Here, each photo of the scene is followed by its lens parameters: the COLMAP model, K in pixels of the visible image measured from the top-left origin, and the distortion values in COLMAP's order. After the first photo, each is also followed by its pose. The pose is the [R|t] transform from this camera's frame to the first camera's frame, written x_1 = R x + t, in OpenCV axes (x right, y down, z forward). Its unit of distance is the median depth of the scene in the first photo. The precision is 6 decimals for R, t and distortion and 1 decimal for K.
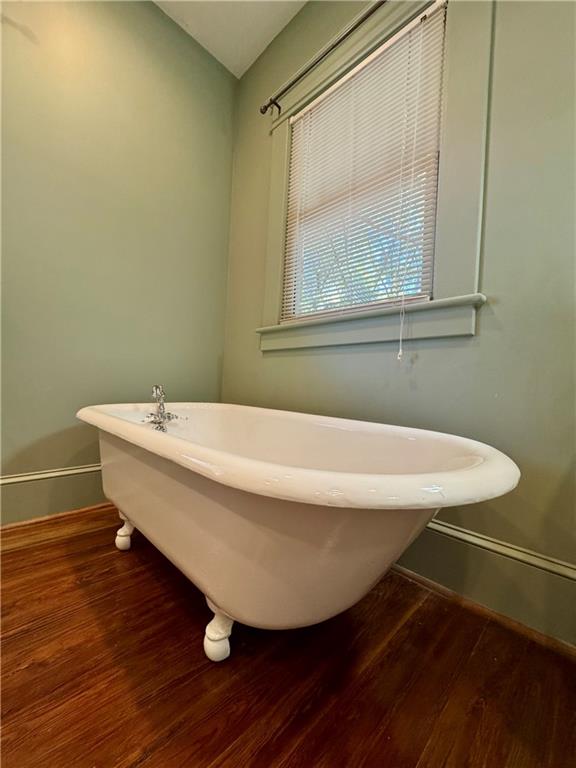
lens RADIAL K [[306.0, 0, 288.4], [0, 306.0, 381.1], [0, 0, 1]] dist [-0.001518, -0.000181]
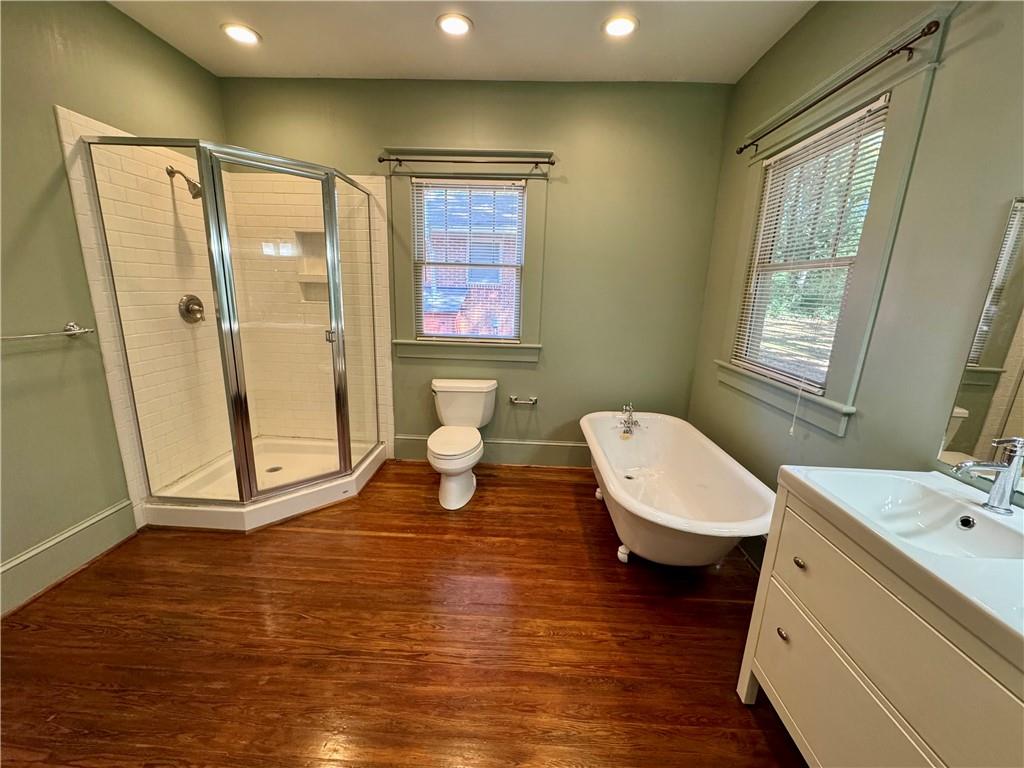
lens RADIAL K [[408.0, 0, 510.9], [0, 408.0, 381.0], [0, 0, 1]] dist [-0.001518, -0.000181]
pose [[0.678789, 0.137789, -0.721290, 0.692981], [0.003307, 0.981655, 0.190639, -0.553392], [0.734326, -0.131789, 0.665881, -0.820900]]
